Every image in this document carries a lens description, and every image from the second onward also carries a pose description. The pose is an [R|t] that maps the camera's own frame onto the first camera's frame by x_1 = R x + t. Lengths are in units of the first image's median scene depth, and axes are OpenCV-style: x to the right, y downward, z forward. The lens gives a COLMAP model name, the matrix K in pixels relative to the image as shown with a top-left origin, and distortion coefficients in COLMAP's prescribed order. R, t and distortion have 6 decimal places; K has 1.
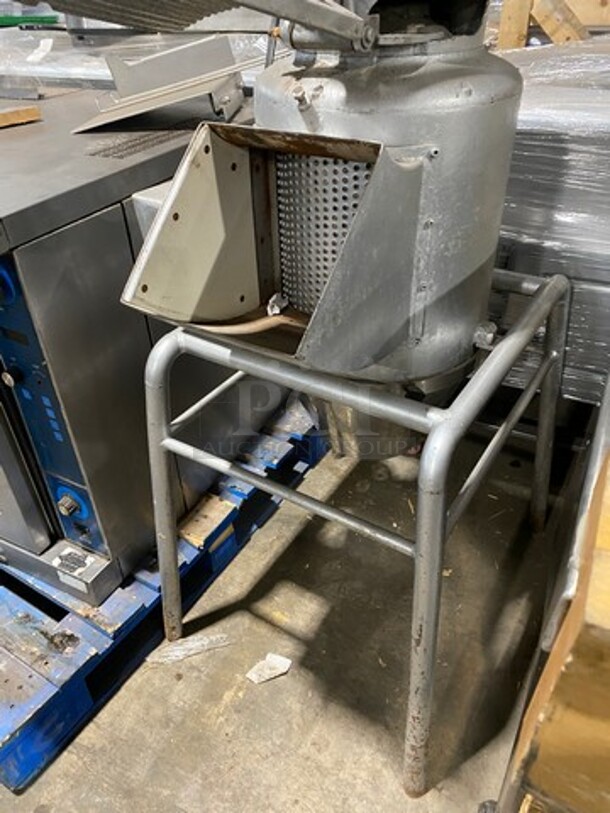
lens RADIAL K [[623.9, 0, 305.0], [0, 623.9, 406.5], [0, 0, 1]] dist [0.008136, -0.003017]
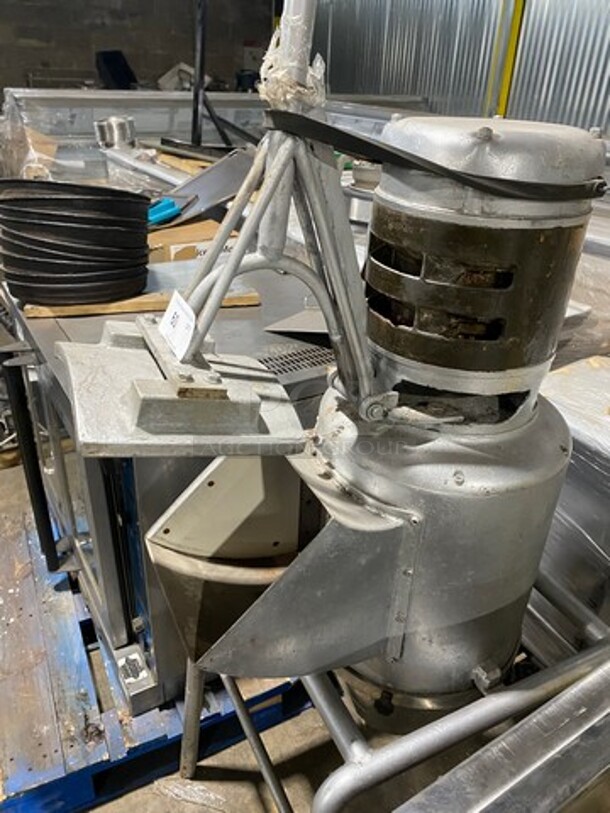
lens RADIAL K [[623.9, 0, 305.0], [0, 623.9, 406.5], [0, 0, 1]] dist [0.008136, -0.003017]
pose [[0.858795, 0.304158, -0.412261, 0.240008], [-0.355817, 0.933062, -0.052820, -0.263423], [0.368599, 0.192051, 0.909533, -0.039064]]
